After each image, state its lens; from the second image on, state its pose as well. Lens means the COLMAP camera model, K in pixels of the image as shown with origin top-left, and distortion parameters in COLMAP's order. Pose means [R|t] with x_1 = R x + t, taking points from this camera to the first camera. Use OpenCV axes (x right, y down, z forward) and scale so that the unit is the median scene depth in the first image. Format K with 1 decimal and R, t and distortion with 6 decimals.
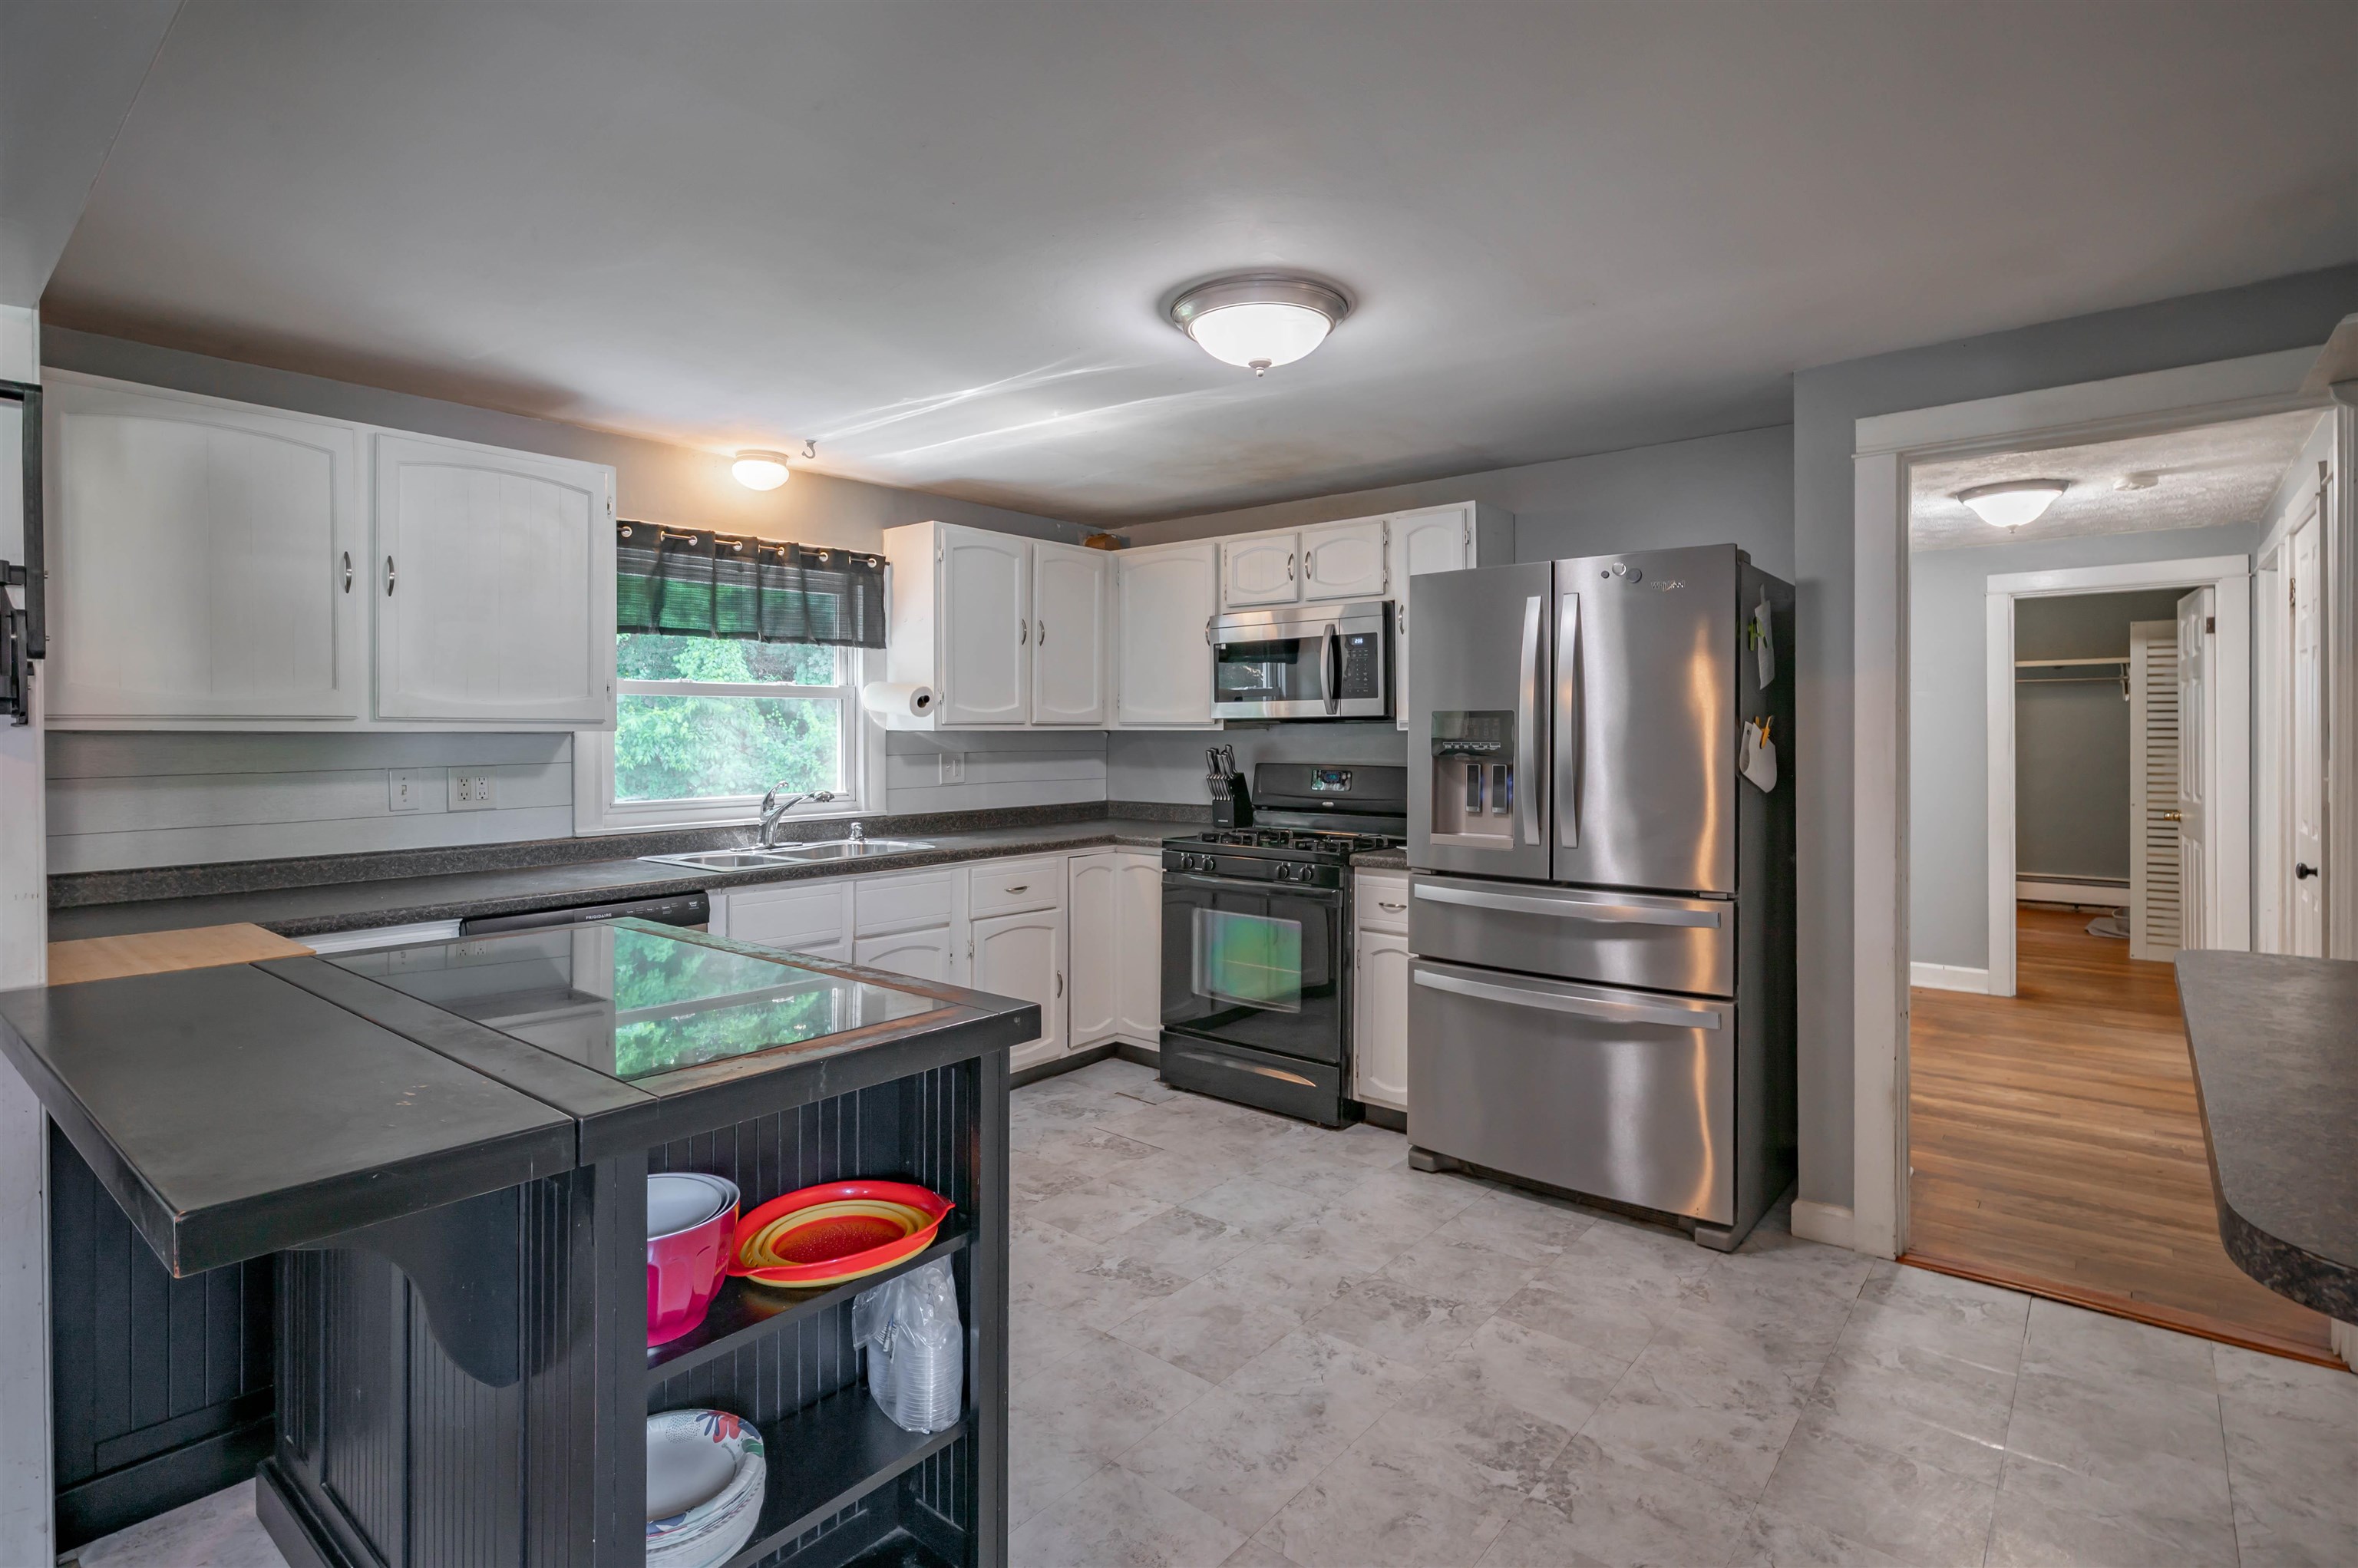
lens RADIAL K [[1138.3, 0, 1160.9], [0, 1138.3, 746.7], [0, 0, 1]] dist [-0.006379, 0.004539]
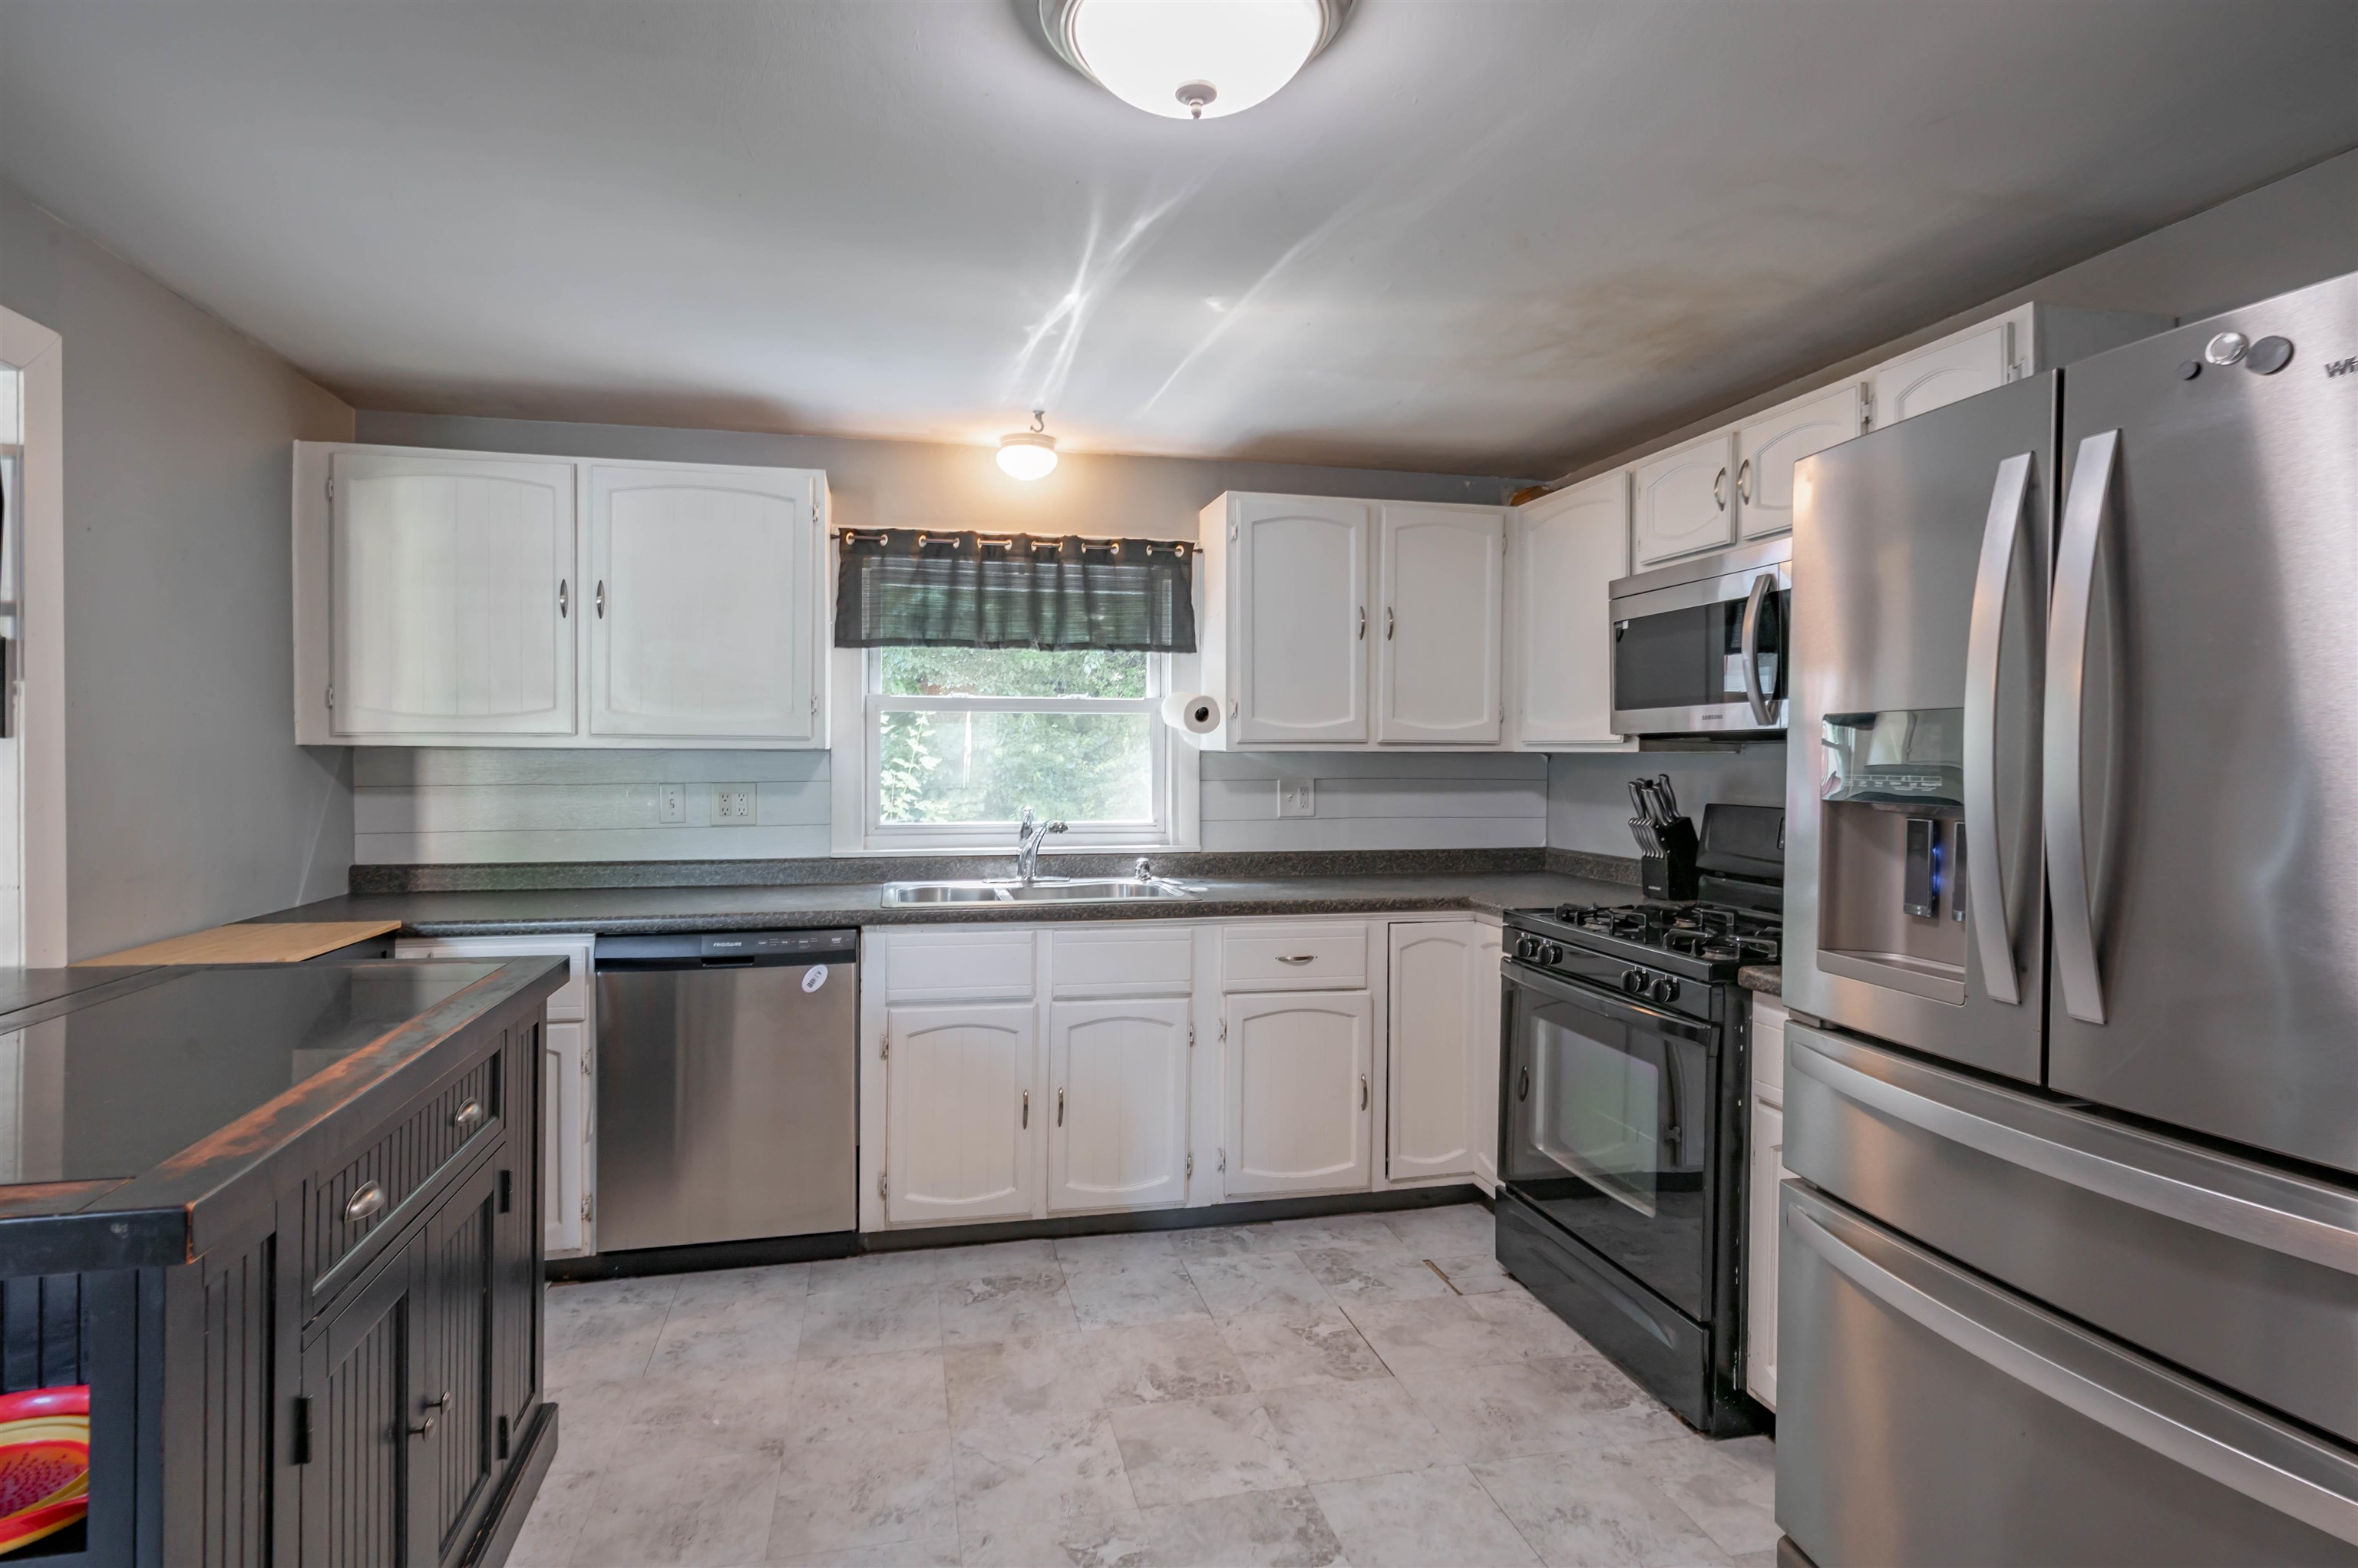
lens RADIAL K [[1138.3, 0, 1142.5], [0, 1138.3, 769.4], [0, 0, 1]] dist [-0.006379, 0.004539]
pose [[0.794951, 0.012940, -0.606535, 0.257680], [-0.013595, 0.999901, 0.003514, -0.002890], [0.606521, 0.005453, 0.795049, 0.338025]]
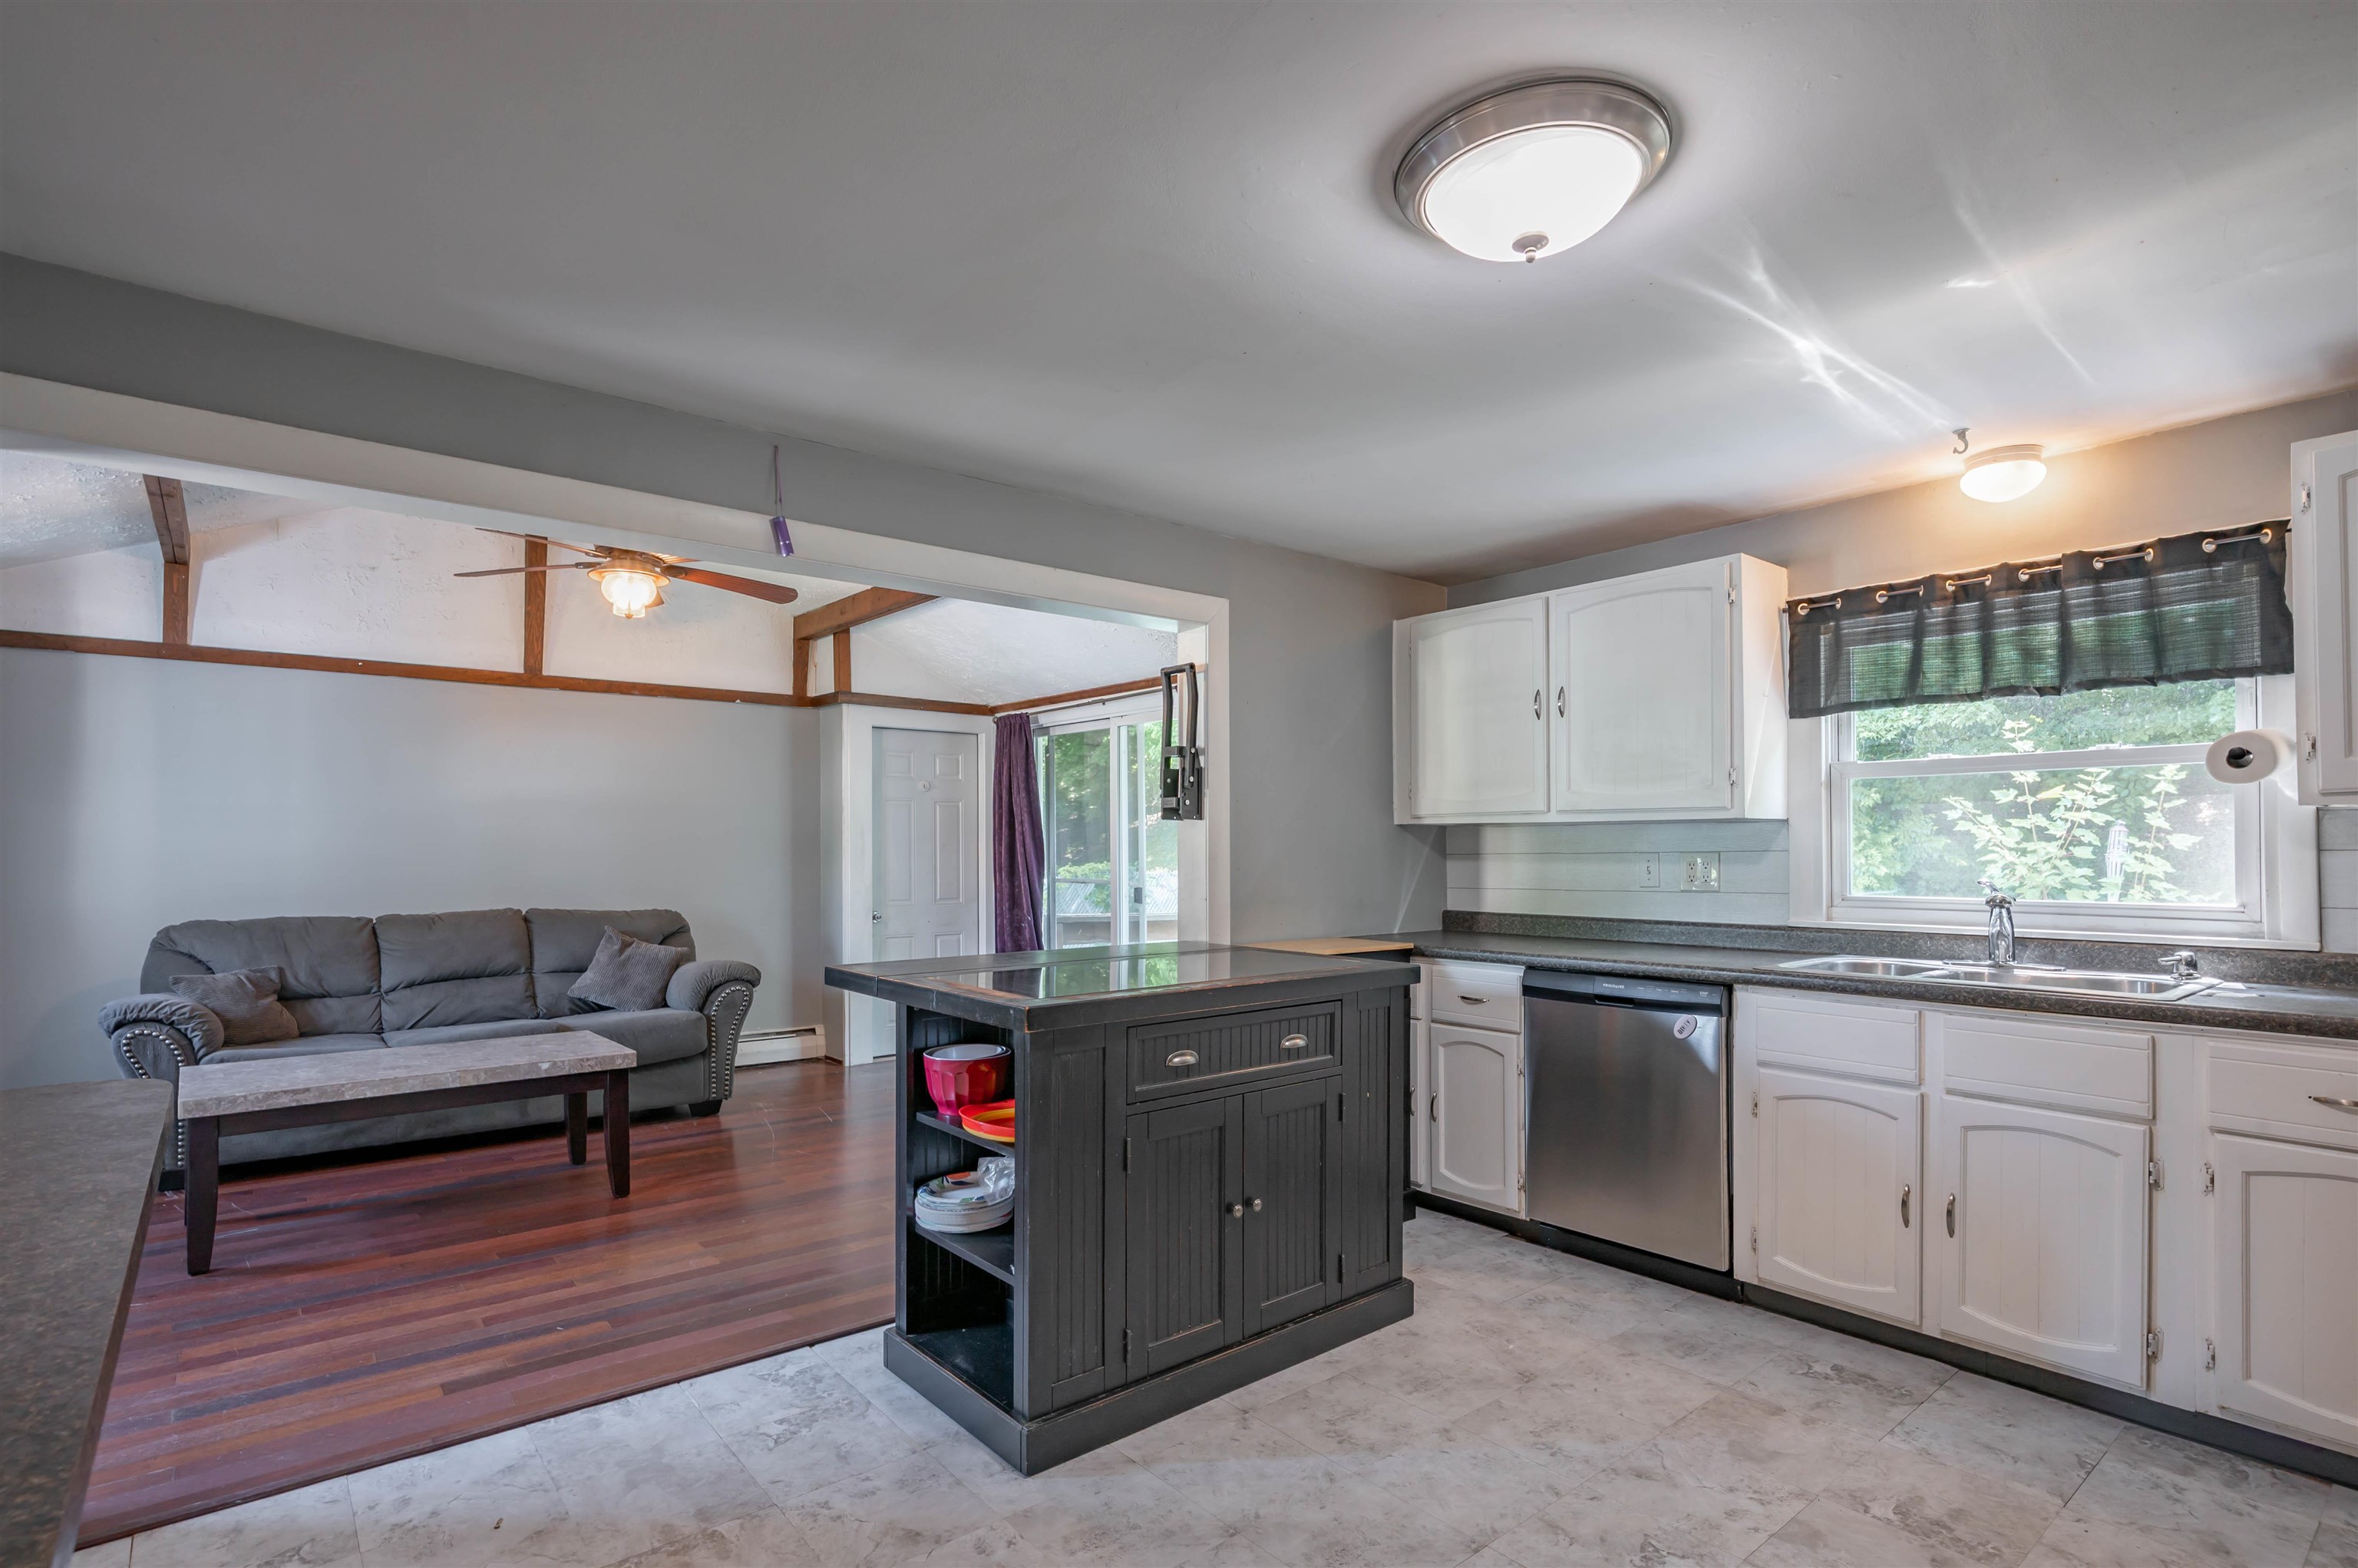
lens RADIAL K [[1138.3, 0, 1185.2], [0, 1138.3, 847.0], [0, 0, 1]] dist [-0.006379, 0.004539]
pose [[-0.168702, 0.001641, -0.985666, 0.487058], [-0.009418, 0.999950, 0.003277, 0.010848], [0.985622, 0.009836, -0.168679, 0.571602]]
